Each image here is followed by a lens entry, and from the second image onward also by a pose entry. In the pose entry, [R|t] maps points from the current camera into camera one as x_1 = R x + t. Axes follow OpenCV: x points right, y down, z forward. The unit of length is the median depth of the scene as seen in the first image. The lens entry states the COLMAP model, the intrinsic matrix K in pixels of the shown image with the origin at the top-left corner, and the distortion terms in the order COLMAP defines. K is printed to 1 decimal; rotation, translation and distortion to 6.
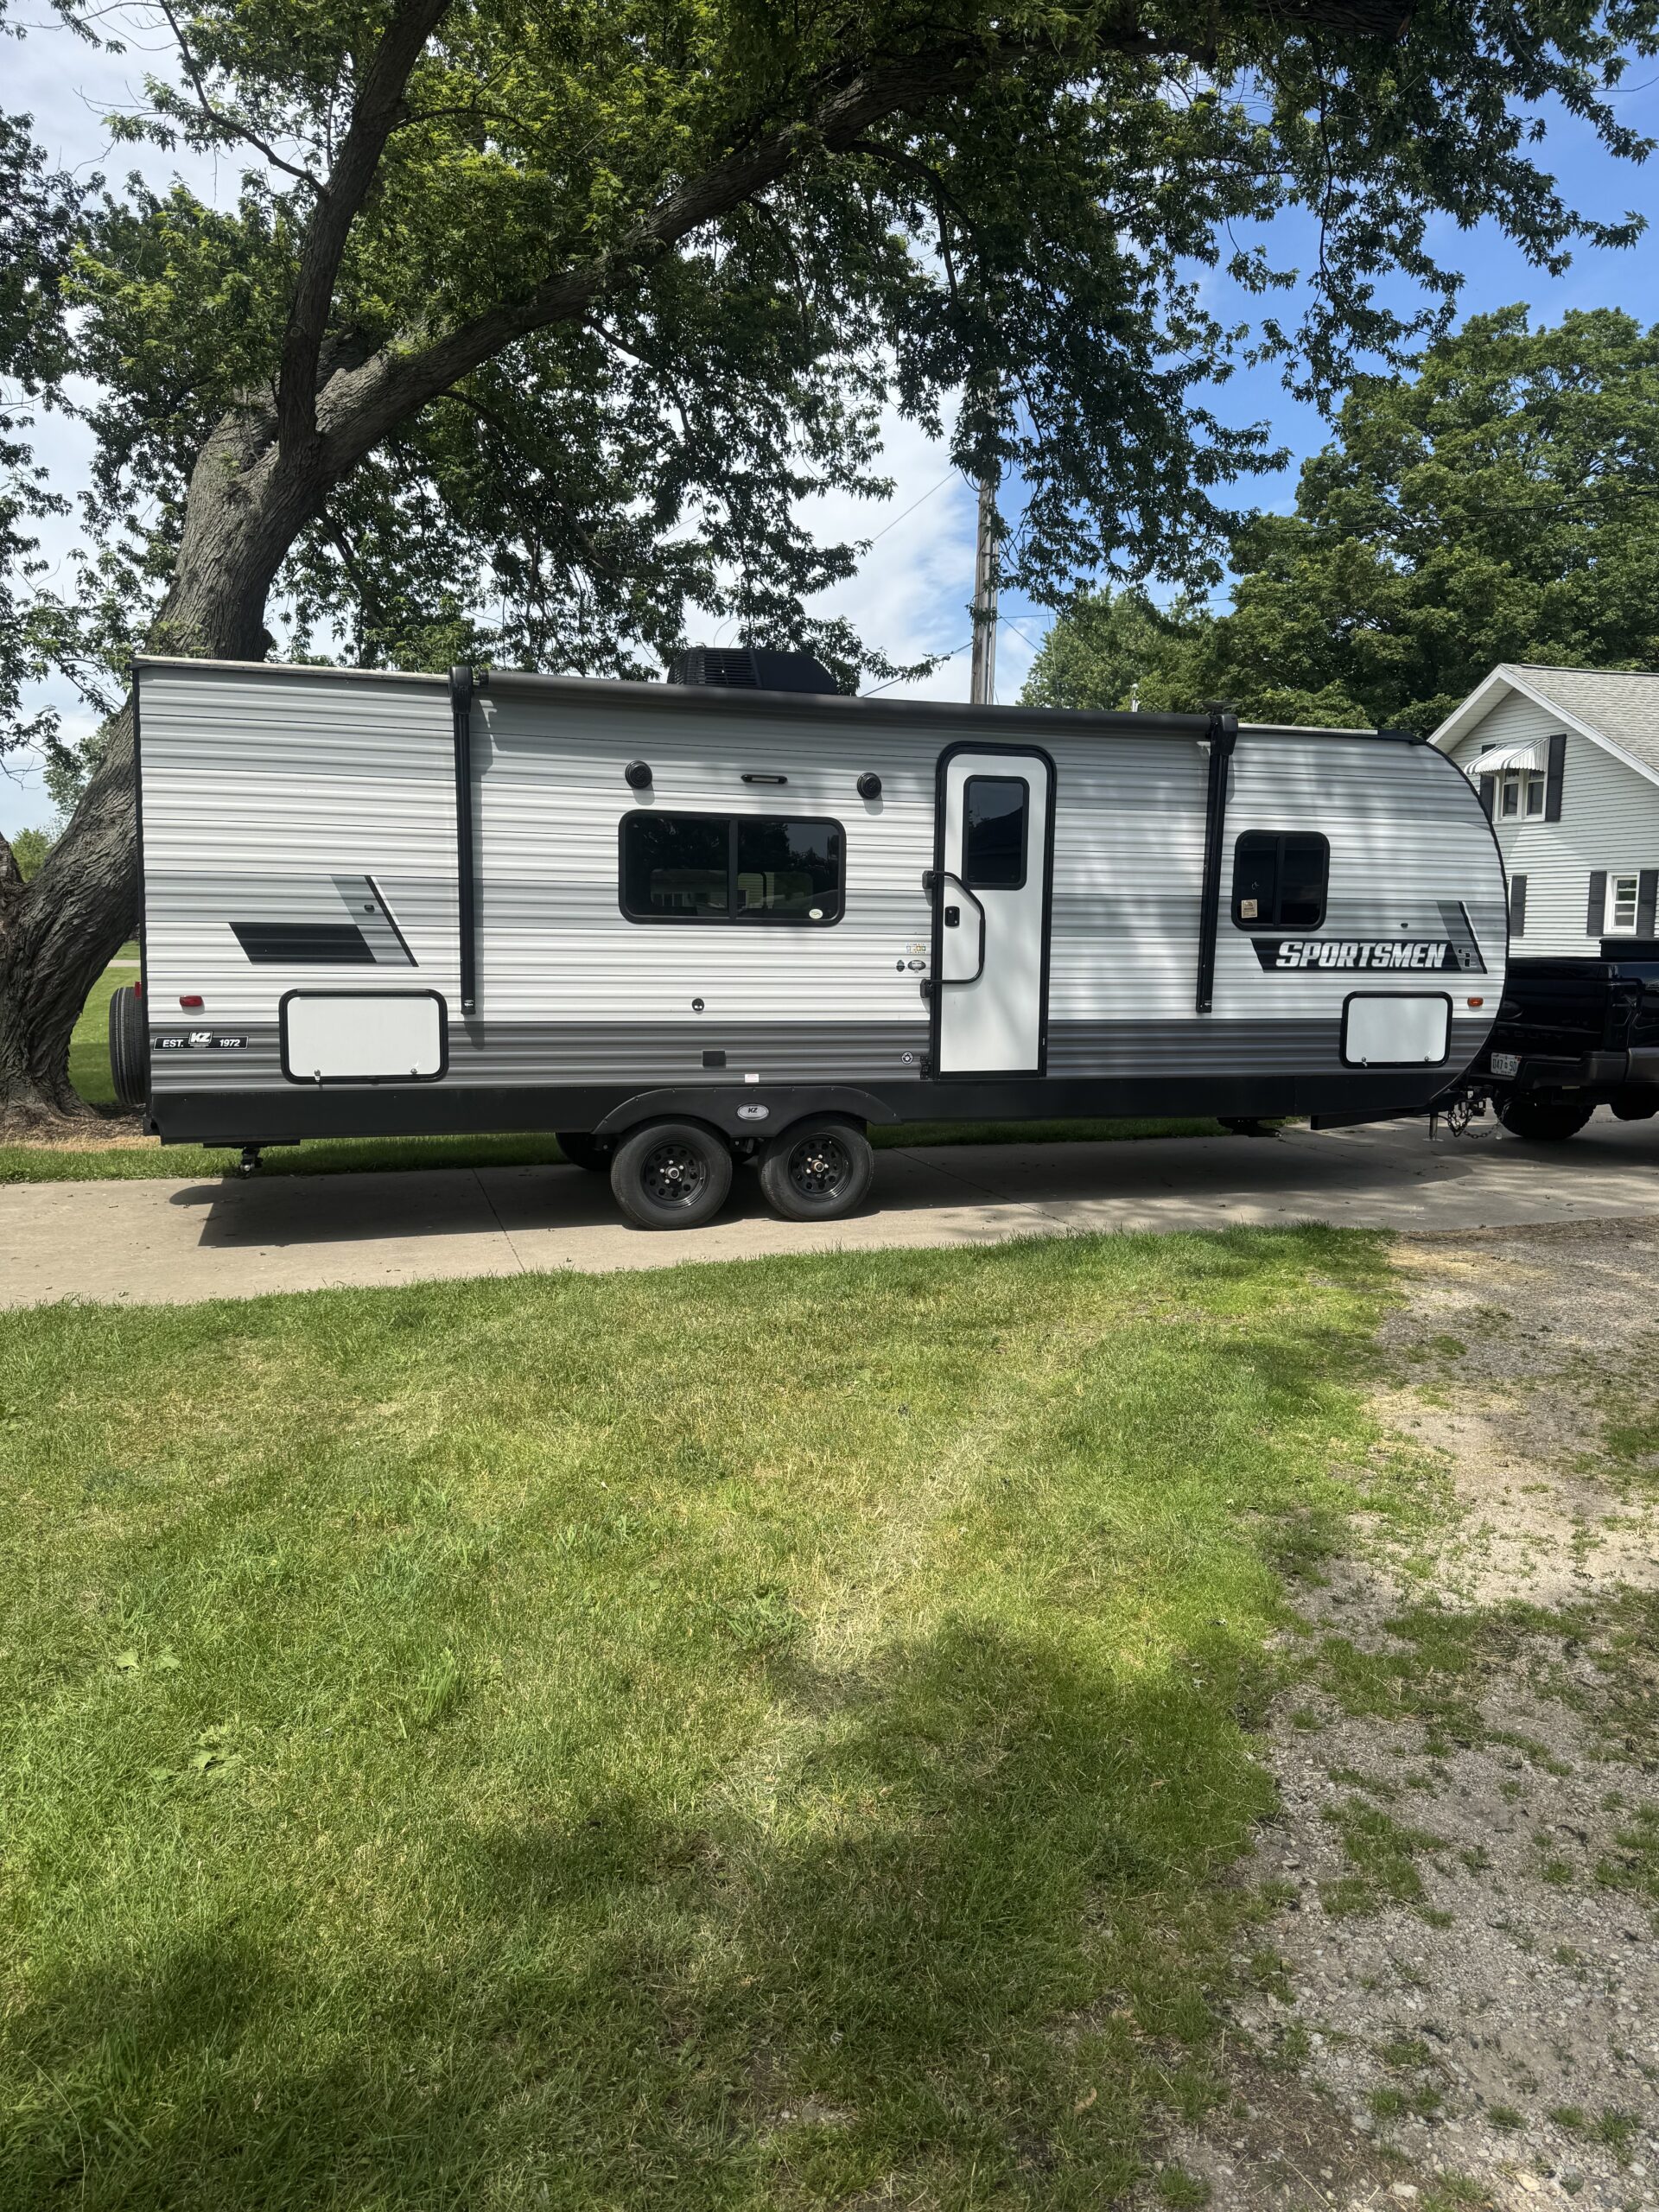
lens RADIAL K [[1572.3, 0, 818.1], [0, 1572.3, 1102.7], [0, 0, 1]] dist [0.043041, -0.050538]
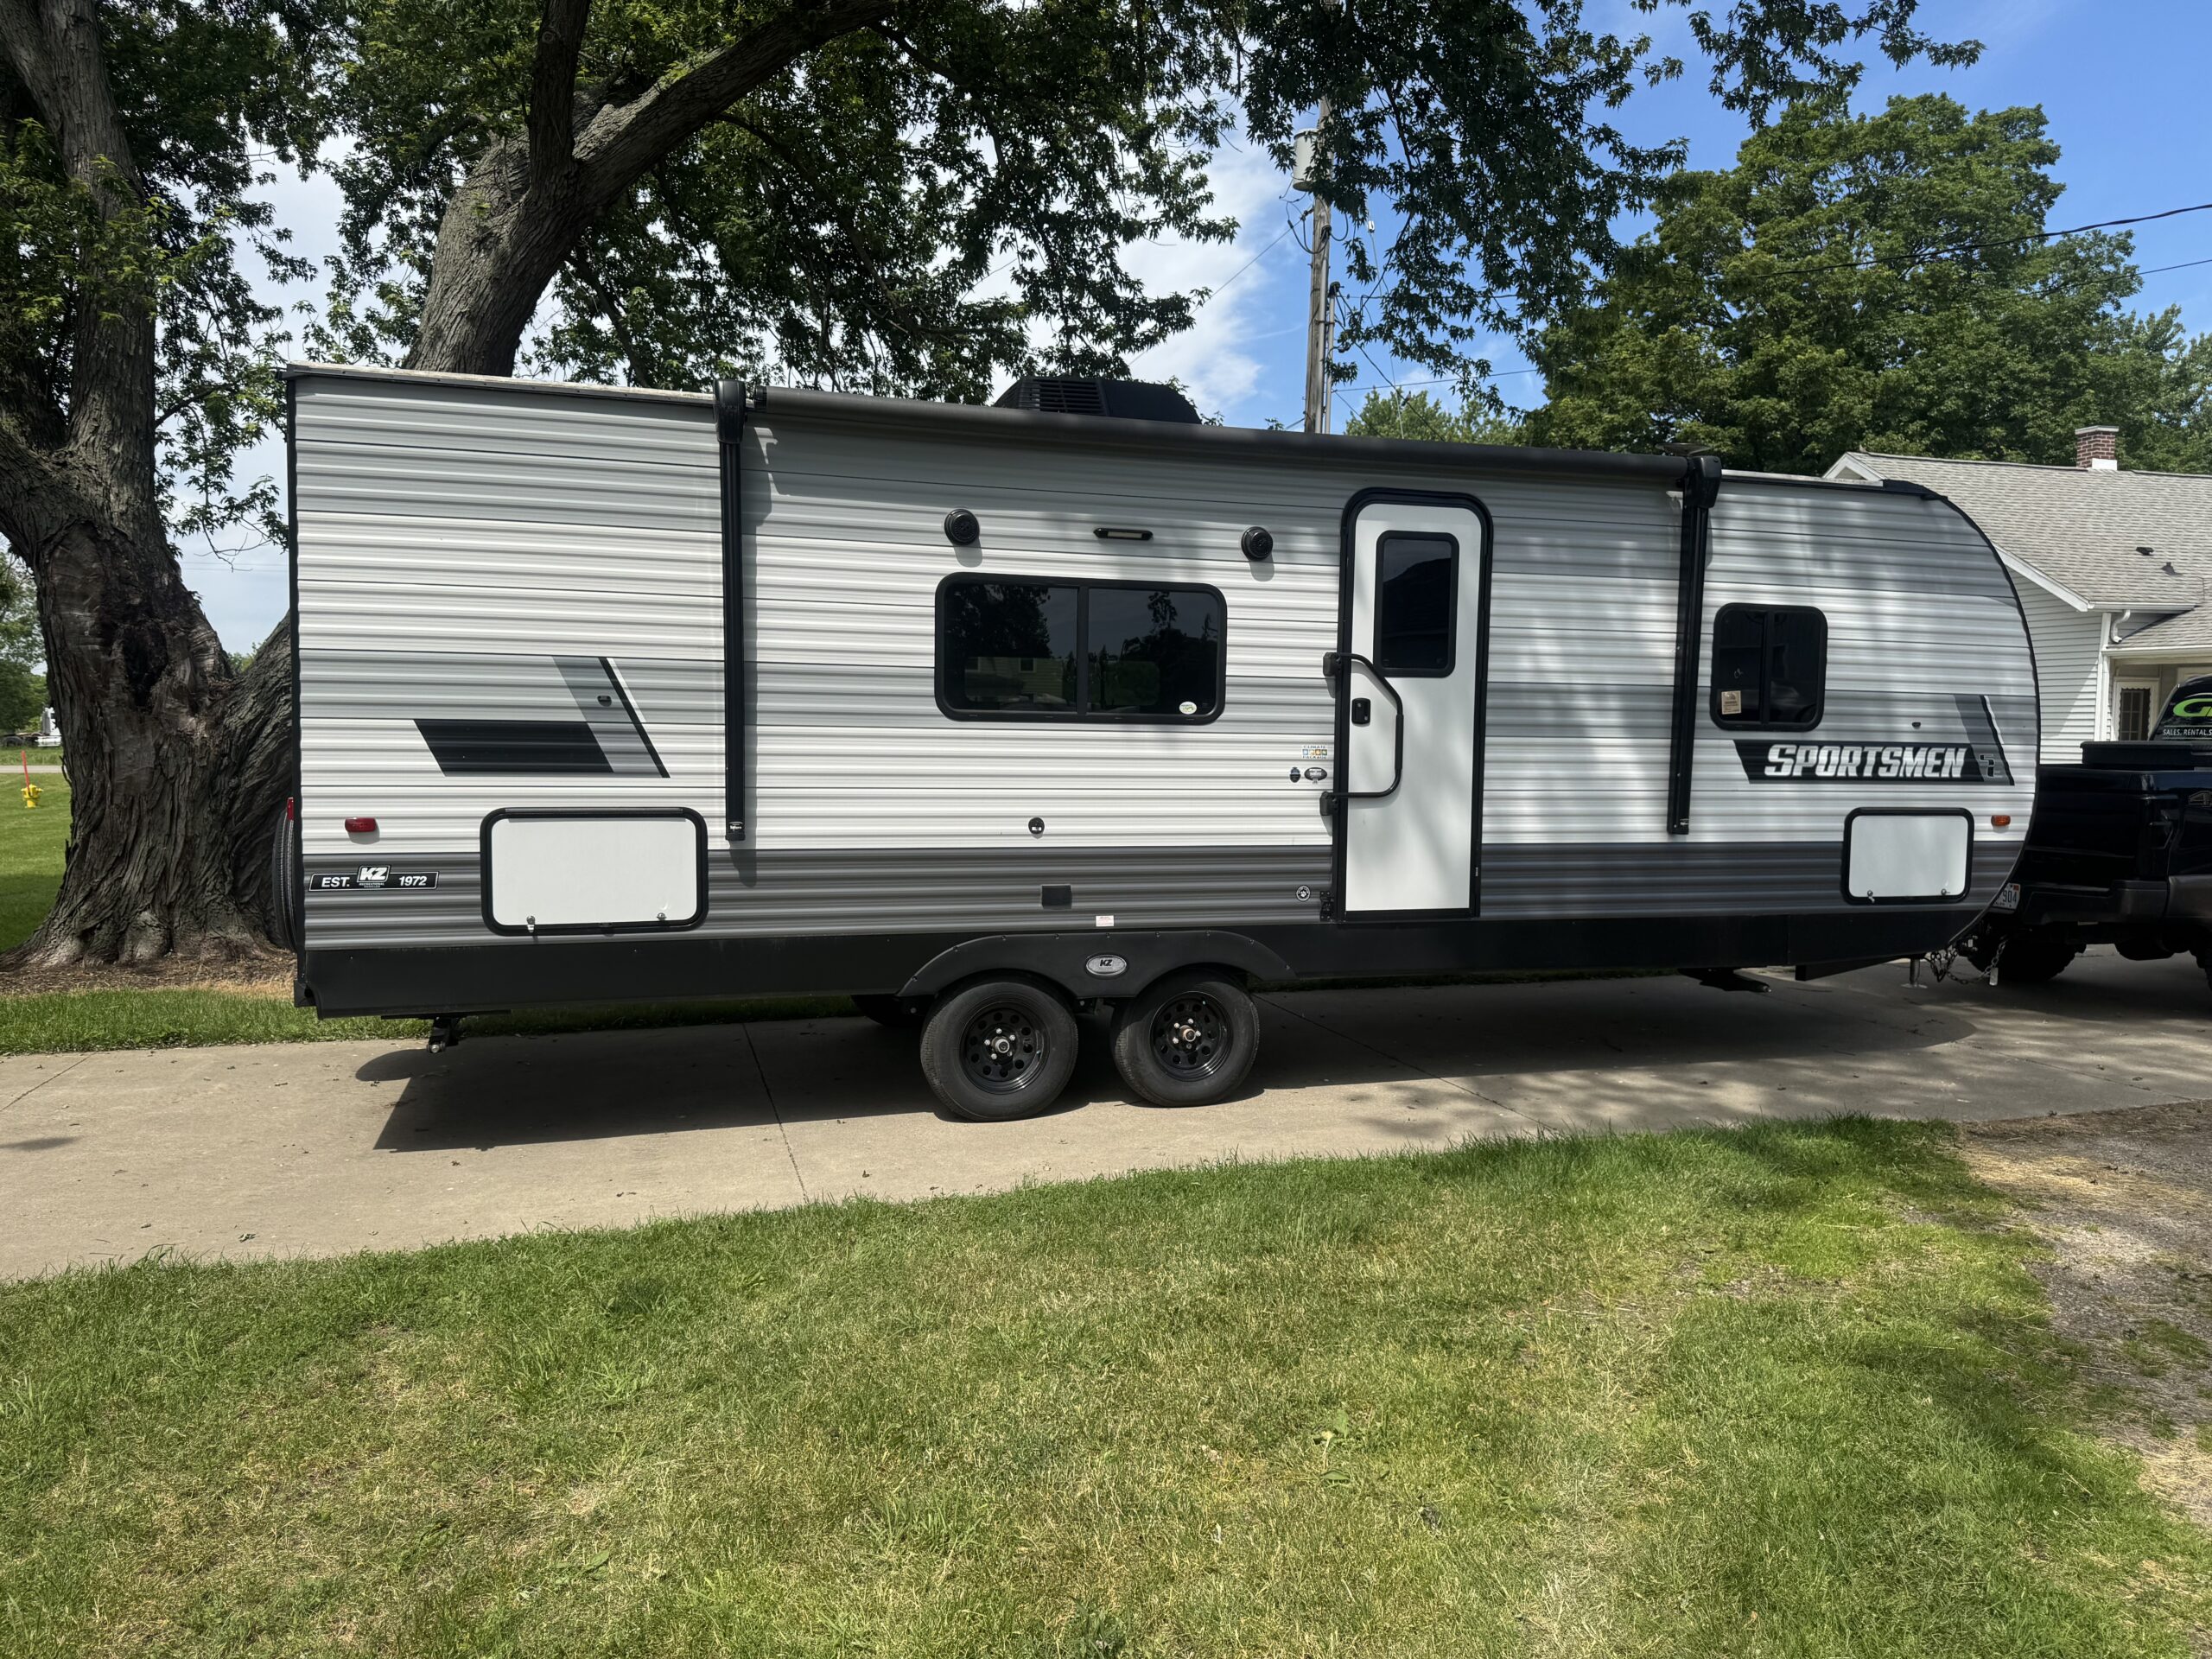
lens RADIAL K [[1572.3, 0, 1097.9], [0, 1572.3, 829.4], [0, 0, 1]] dist [0.043041, -0.050538]
pose [[0.999999, -0.000284, -0.001414, -0.040447], [0.000215, 0.998794, -0.049105, -0.020777], [0.001426, 0.049105, 0.998793, 0.210369]]
